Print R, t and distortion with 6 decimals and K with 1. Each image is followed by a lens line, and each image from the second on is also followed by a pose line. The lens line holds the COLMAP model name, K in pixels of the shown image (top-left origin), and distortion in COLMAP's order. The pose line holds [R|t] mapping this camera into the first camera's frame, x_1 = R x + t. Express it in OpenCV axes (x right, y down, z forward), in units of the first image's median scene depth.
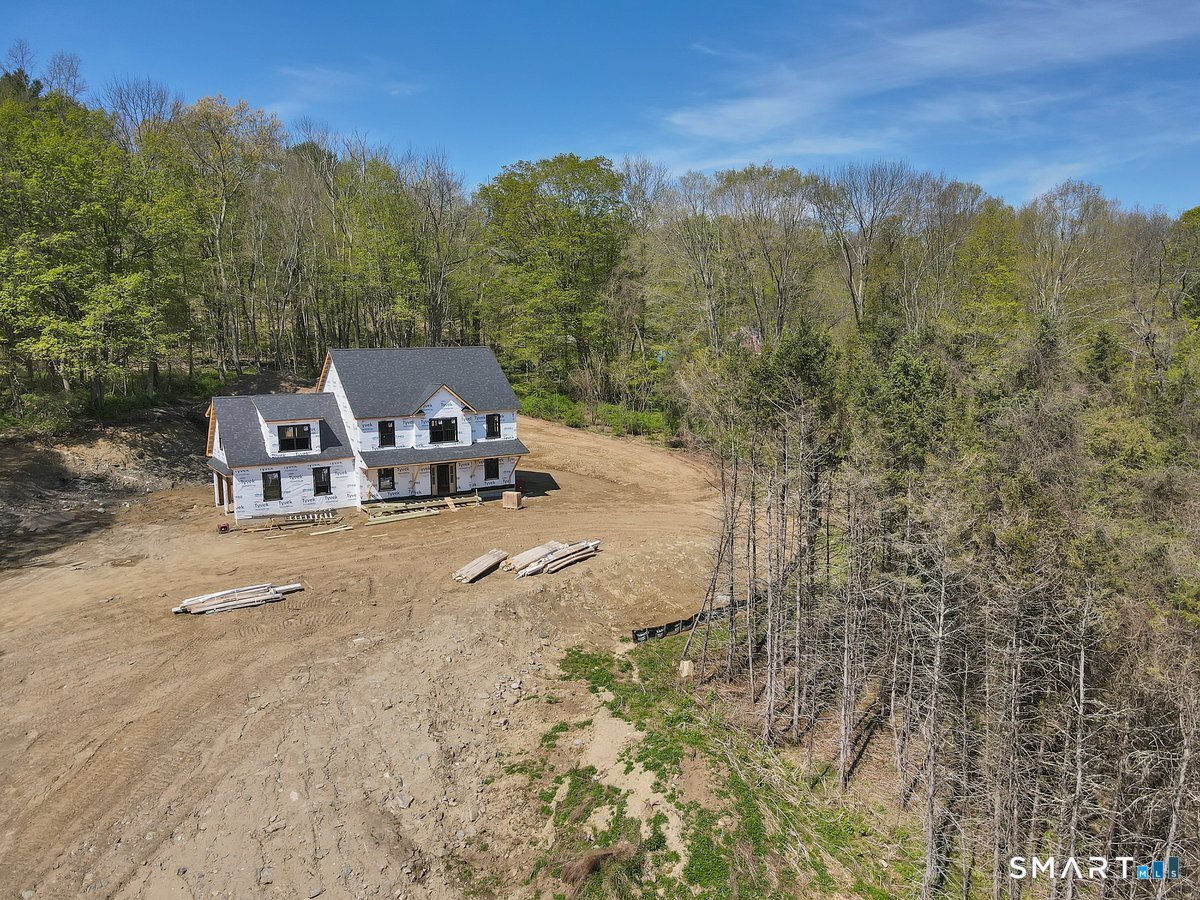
lens RADIAL K [[869.2, 0, 603.1], [0, 869.2, 445.4], [0, 0, 1]] dist [0.000657, 0.007390]
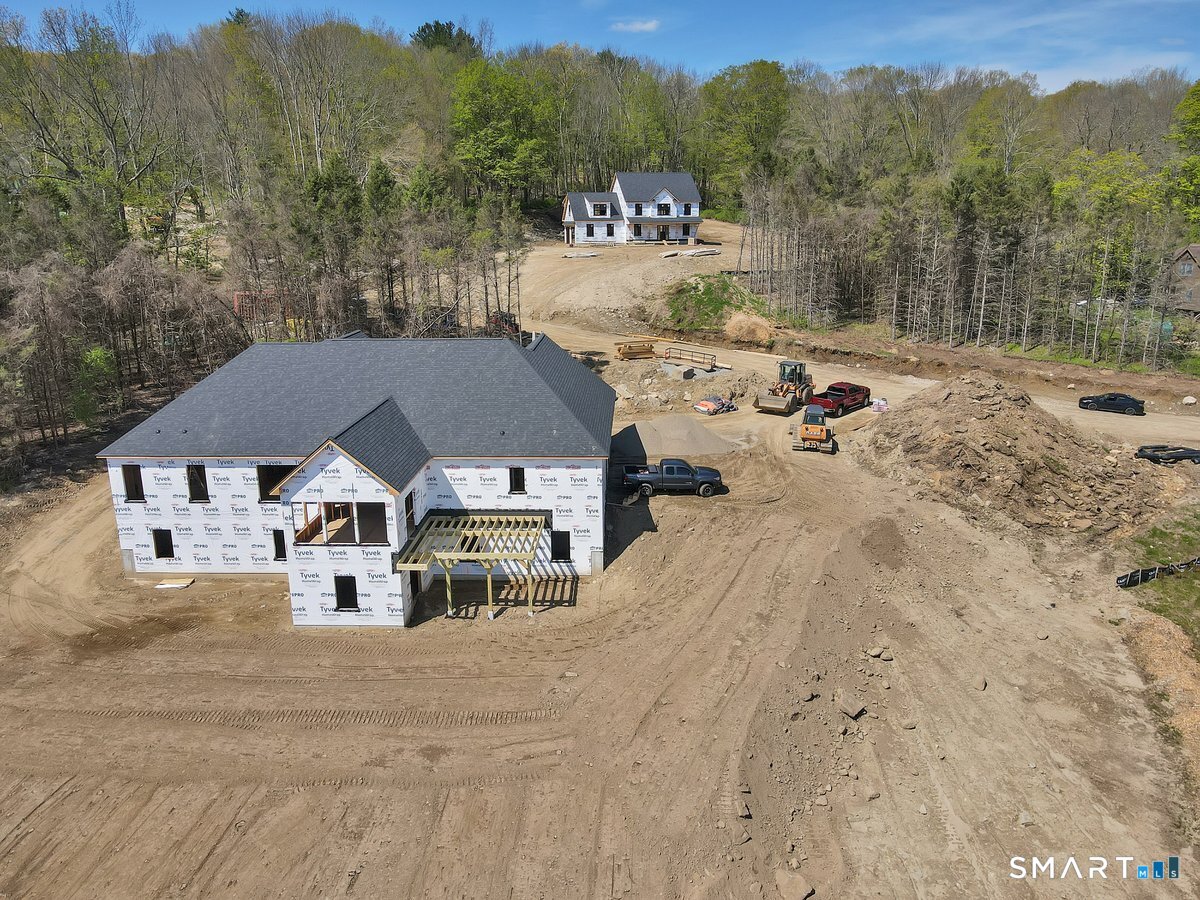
lens RADIAL K [[869.2, 0, 603.1], [0, 869.2, 445.4], [0, 0, 1]] dist [0.000657, 0.007390]
pose [[0.952259, 0.080173, -0.294575, 0.363500], [-0.039457, 0.989129, 0.141657, 0.266066], [0.302730, -0.123271, 0.945071, -1.191164]]
